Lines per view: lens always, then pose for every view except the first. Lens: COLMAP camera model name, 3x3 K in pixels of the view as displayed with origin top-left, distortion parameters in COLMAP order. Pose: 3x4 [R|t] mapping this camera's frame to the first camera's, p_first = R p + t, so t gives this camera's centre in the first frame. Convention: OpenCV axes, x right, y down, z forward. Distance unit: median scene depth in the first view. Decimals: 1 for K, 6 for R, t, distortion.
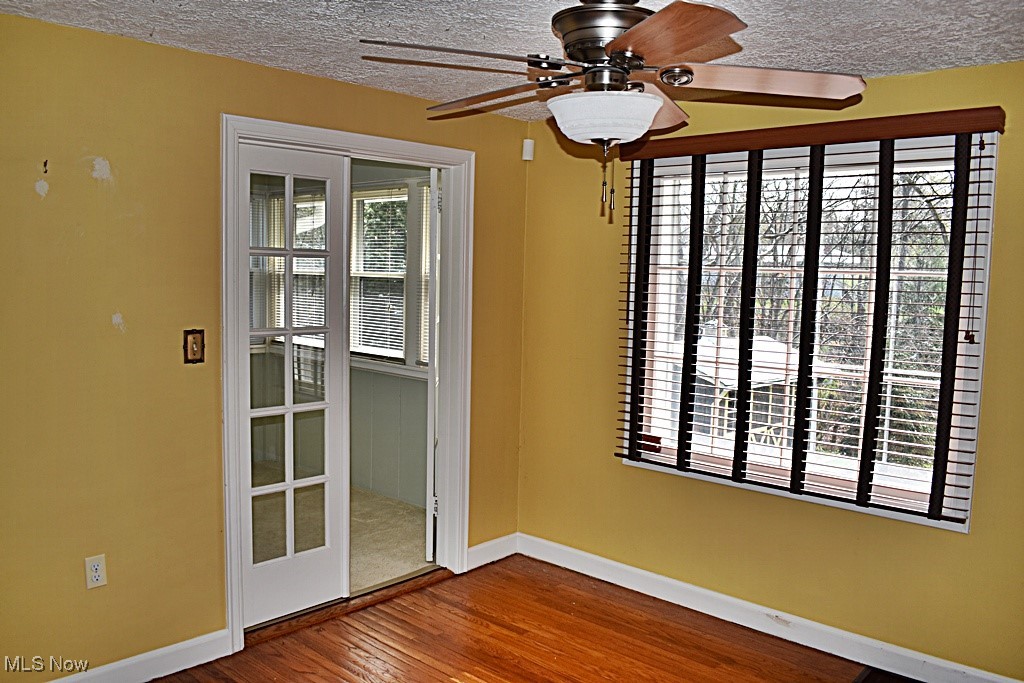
lens RADIAL K [[803.4, 0, 507.2], [0, 803.4, 346.2], [0, 0, 1]] dist [-0.102937, 0.017077]
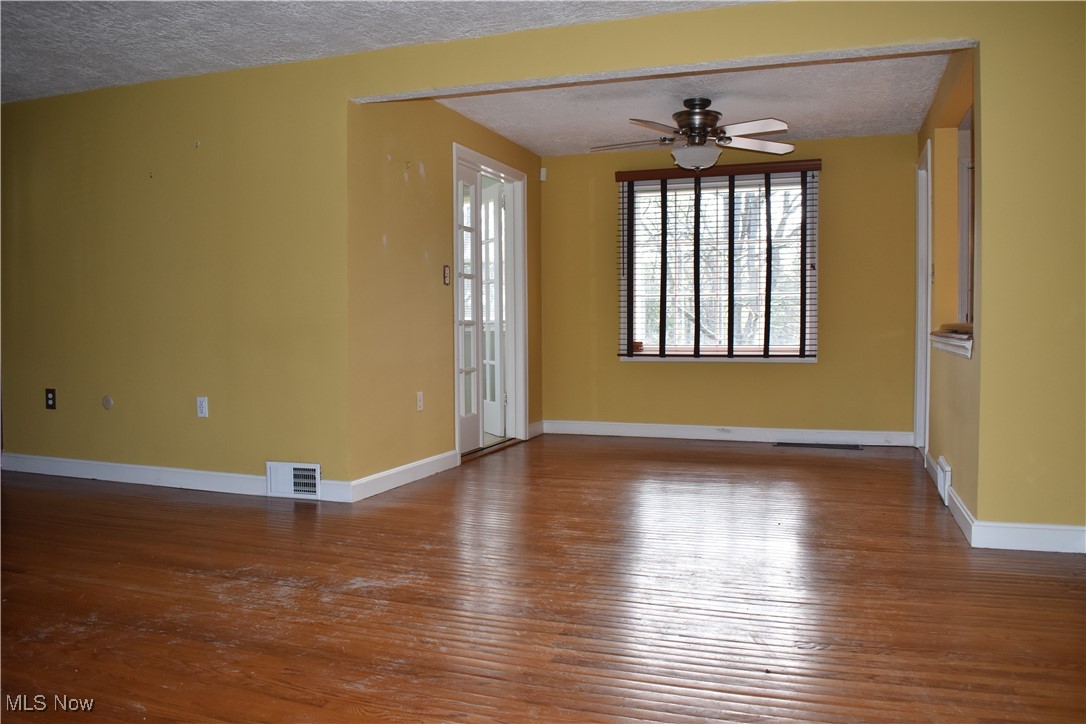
lens RADIAL K [[852.1, 0, 537.9], [0, 852.1, 367.0], [0, 0, 1]] dist [-0.102937, 0.017077]
pose [[0.922113, -0.048364, 0.383887, -0.943037], [0.061962, 0.997811, -0.023126, 0.255732], [-0.381928, 0.045111, 0.923090, -0.782679]]
